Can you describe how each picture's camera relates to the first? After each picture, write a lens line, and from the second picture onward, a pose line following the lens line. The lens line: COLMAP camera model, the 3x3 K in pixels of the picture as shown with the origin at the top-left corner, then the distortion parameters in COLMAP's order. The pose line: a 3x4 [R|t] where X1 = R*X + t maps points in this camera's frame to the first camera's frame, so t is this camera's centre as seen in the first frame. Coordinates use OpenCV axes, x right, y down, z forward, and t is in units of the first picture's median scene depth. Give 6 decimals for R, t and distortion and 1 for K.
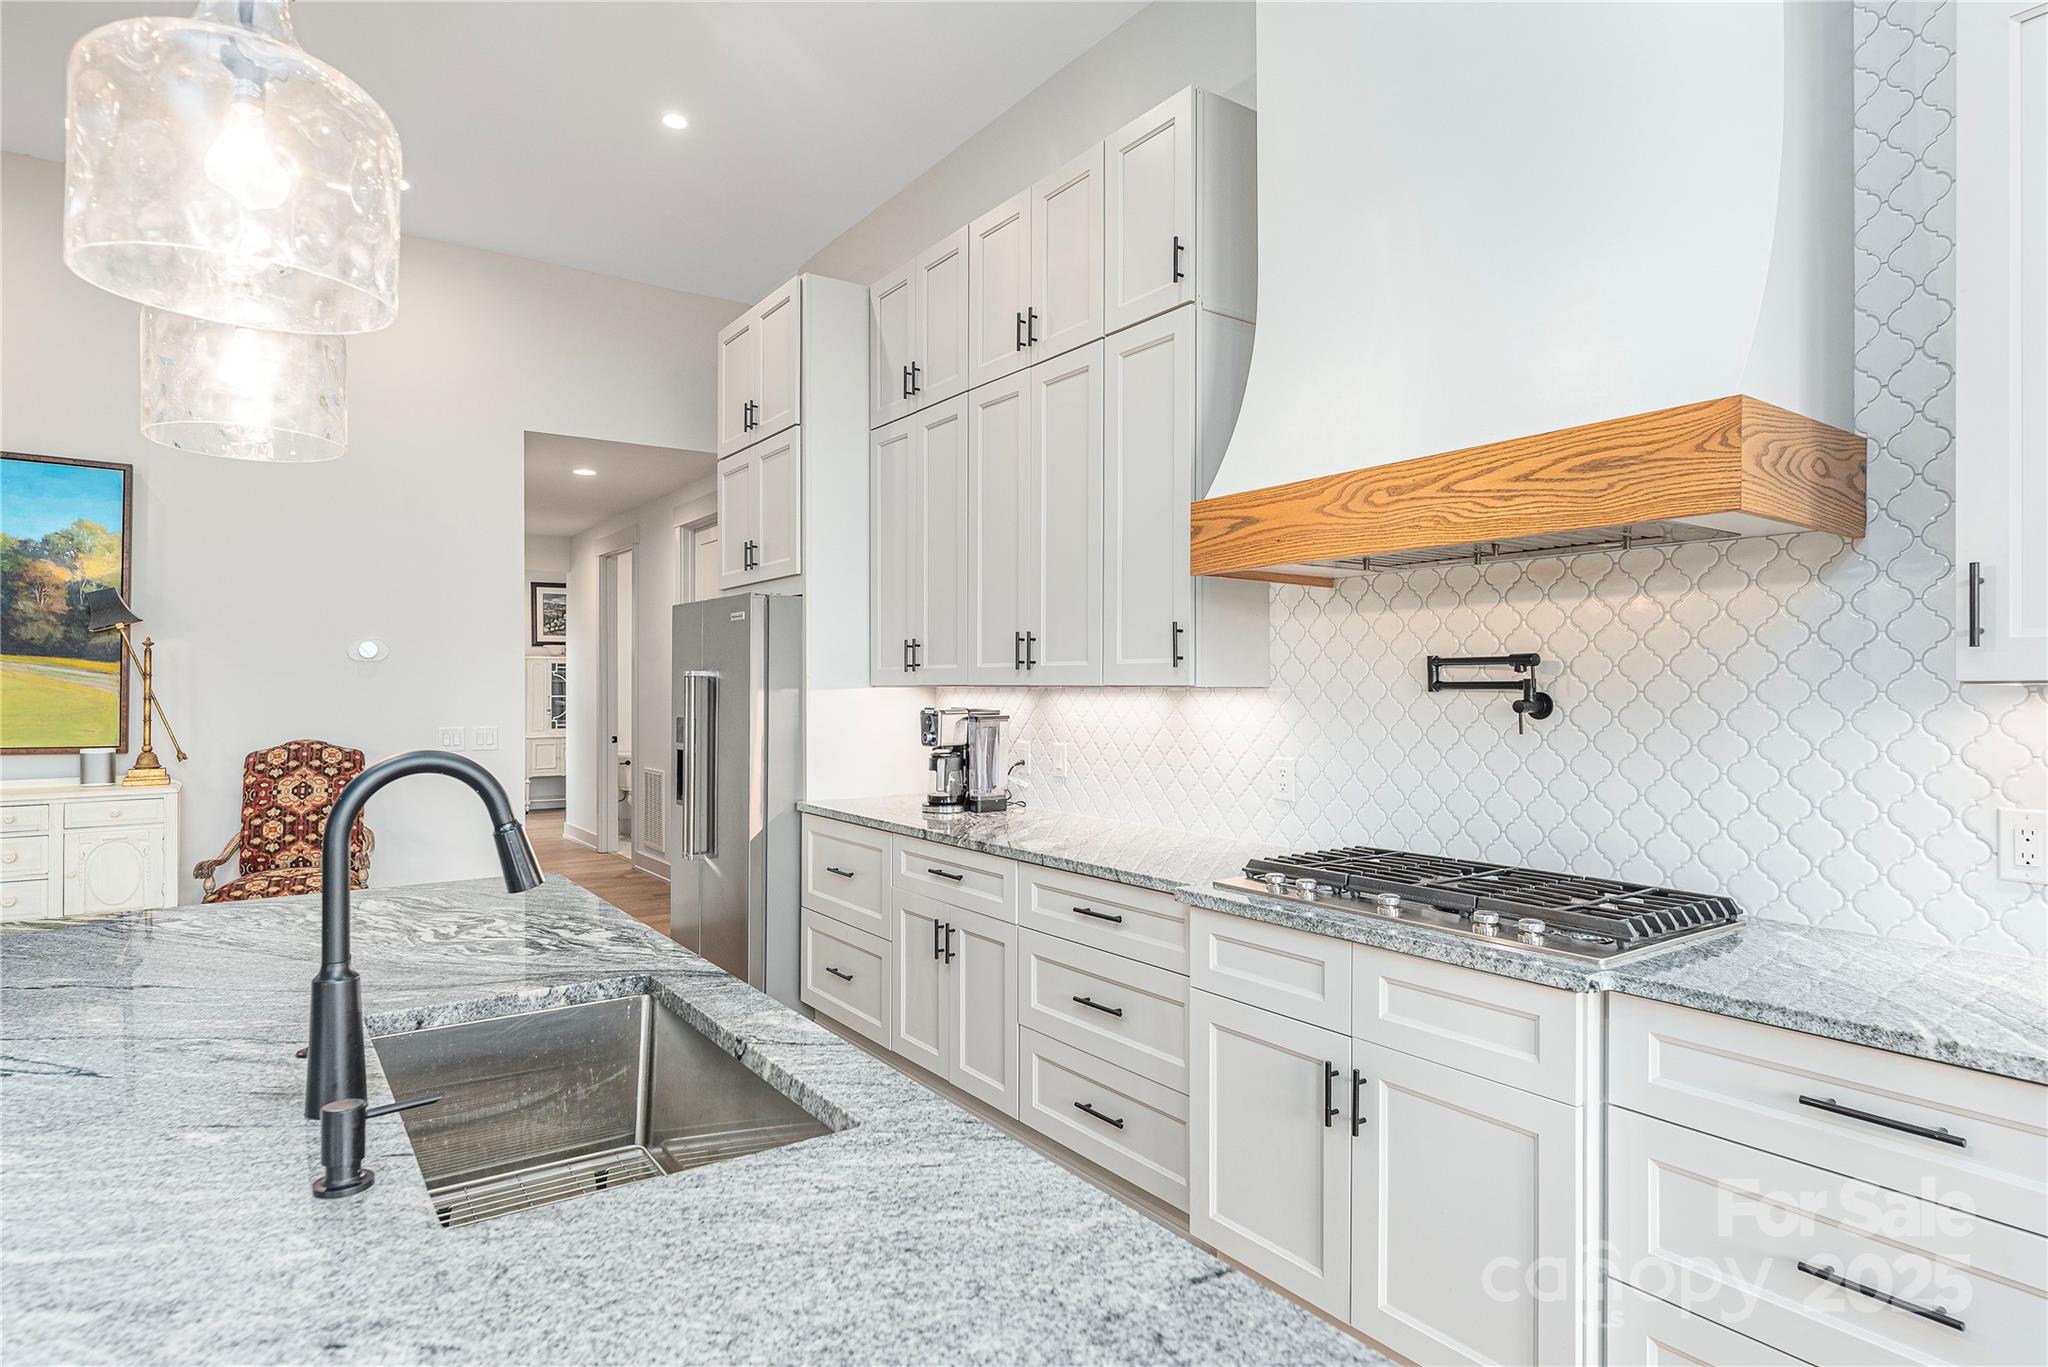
lens RADIAL K [[1124.4, 0, 1022.3], [0, 1124.4, 675.1], [0, 0, 1]] dist [0.004857, -0.000128]
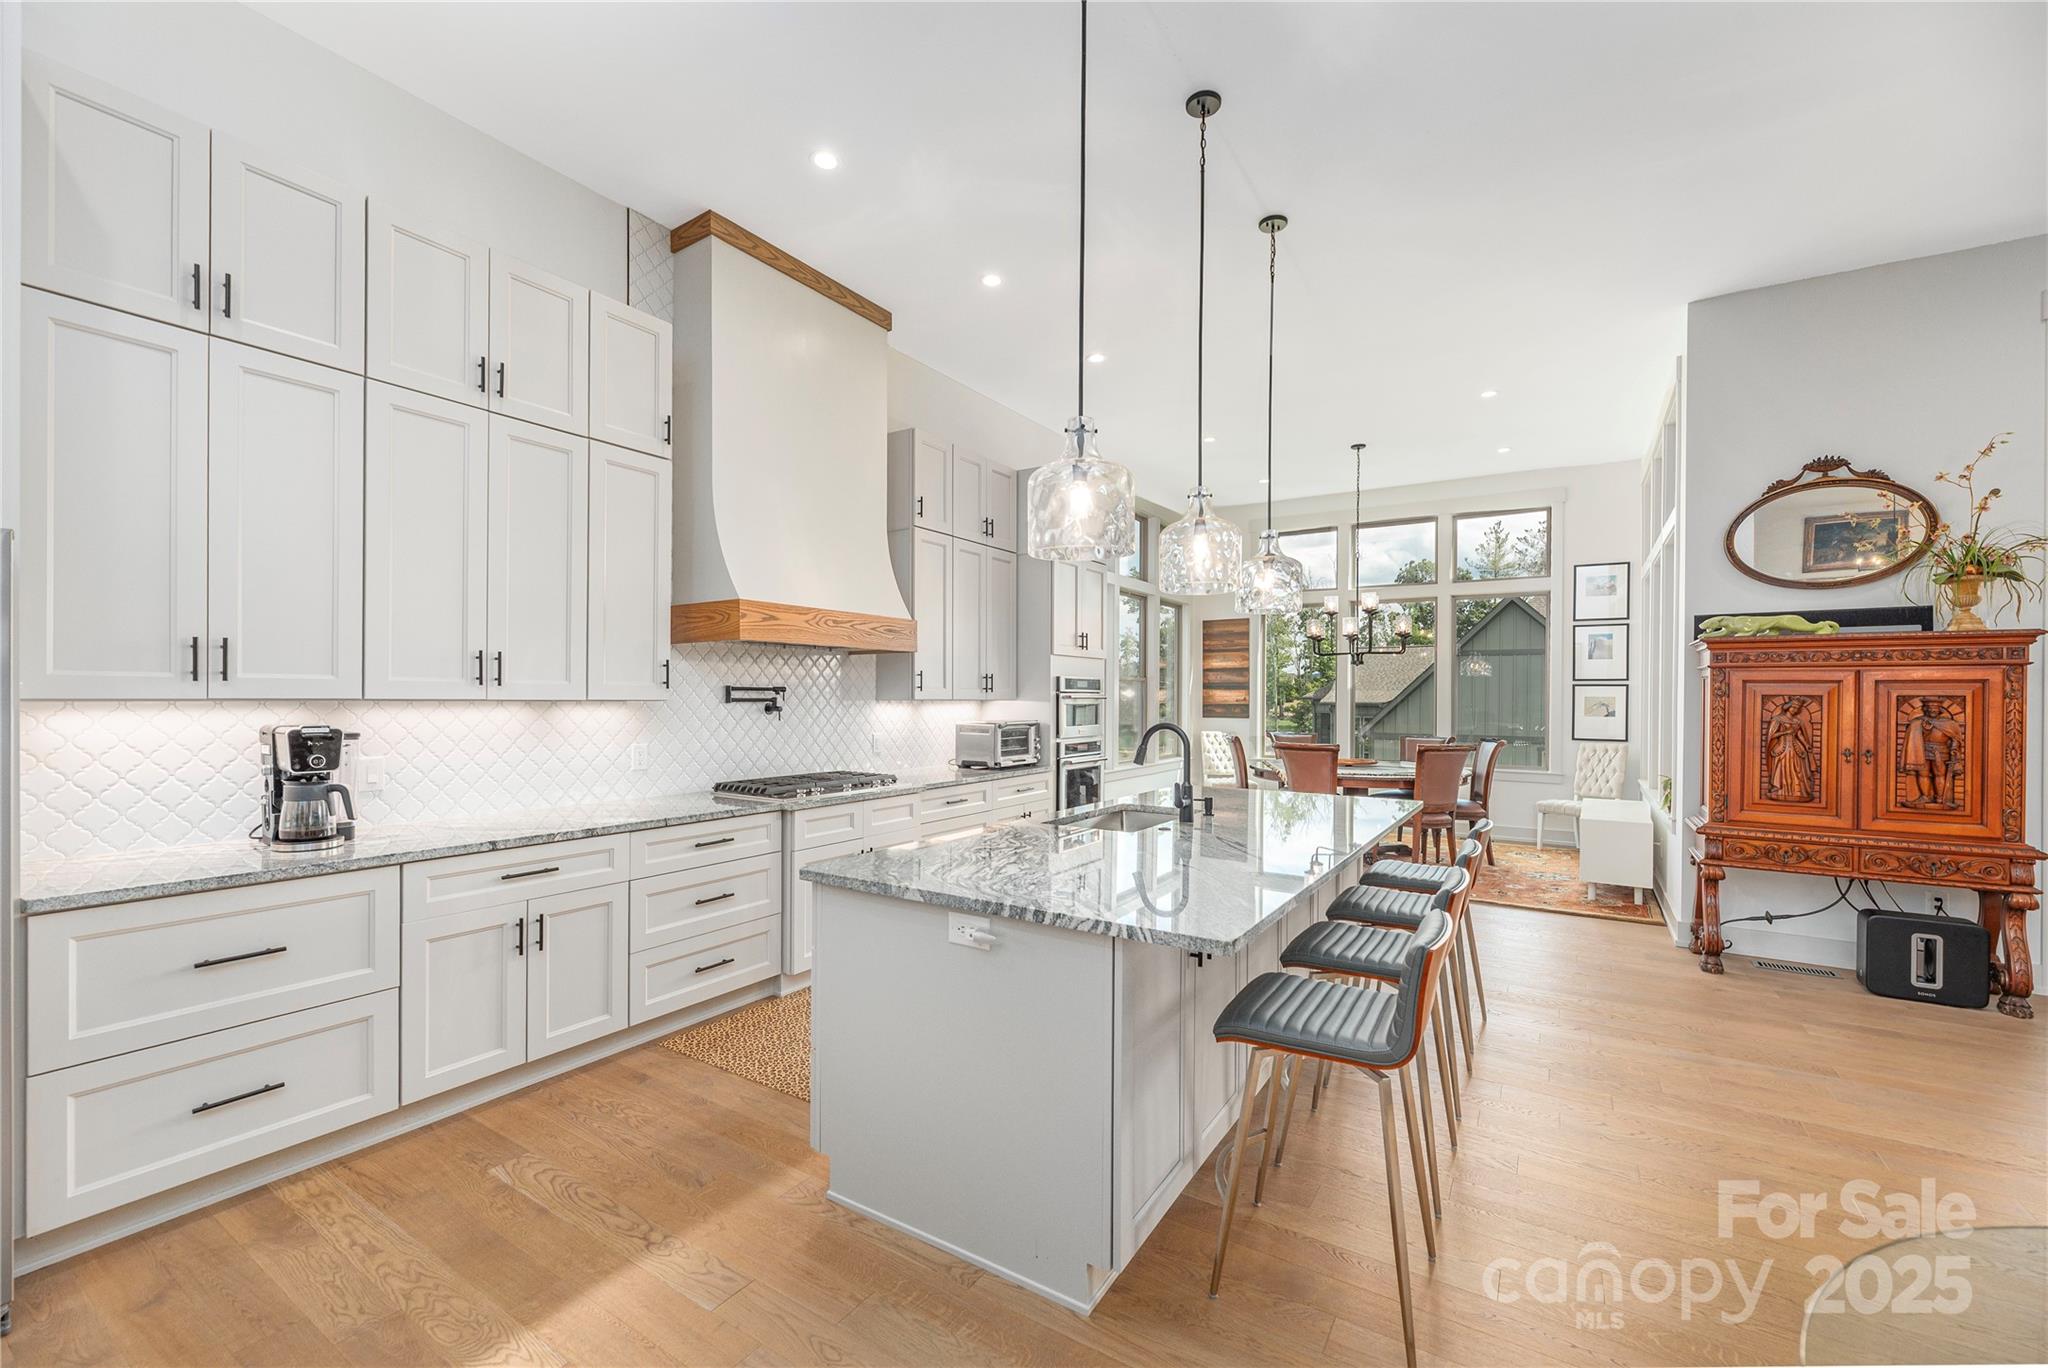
lens RADIAL K [[836.7, 0, 1009.3], [0, 836.7, 697.2], [0, 0, 1]] dist [0.000898, -0.000570]
pose [[-0.368307, -0.003027, 0.929699, -1.244234], [-0.016438, 0.999860, -0.003256, 0.000756], [-0.929559, -0.016481, -0.368305, 1.084484]]
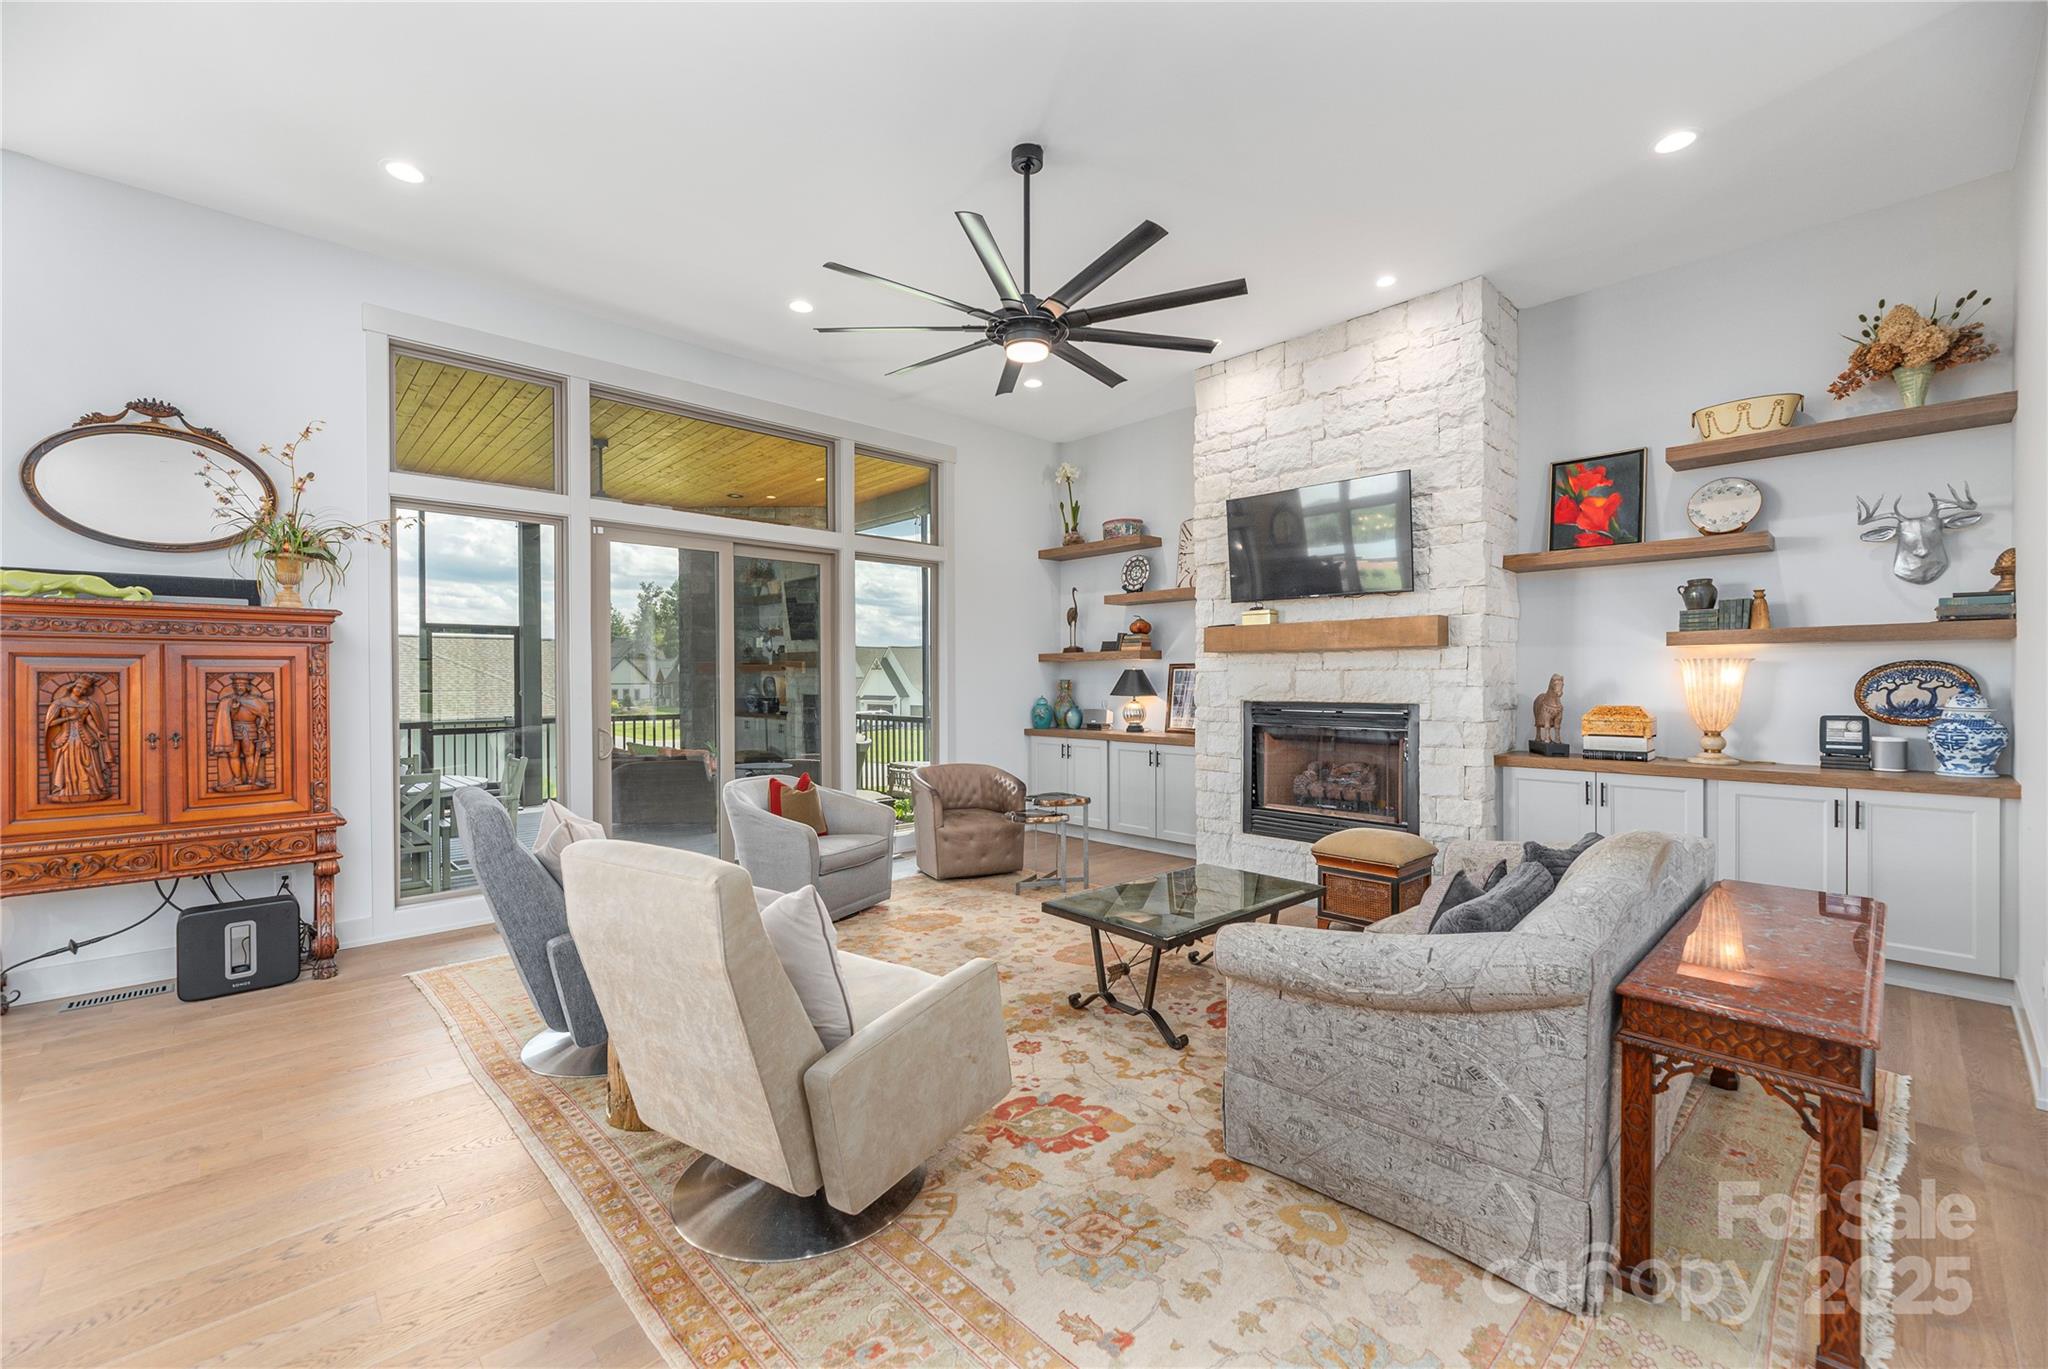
lens RADIAL K [[836.7, 0, 1019.4], [0, 836.7, 686.0], [0, 0, 1]] dist [0.000898, -0.000570]
pose [[-0.989244, 0.006048, -0.146151, -1.544434], [0.006629, 0.999972, -0.003488, 0.002570], [0.146126, -0.004419, -0.989256, 0.654162]]
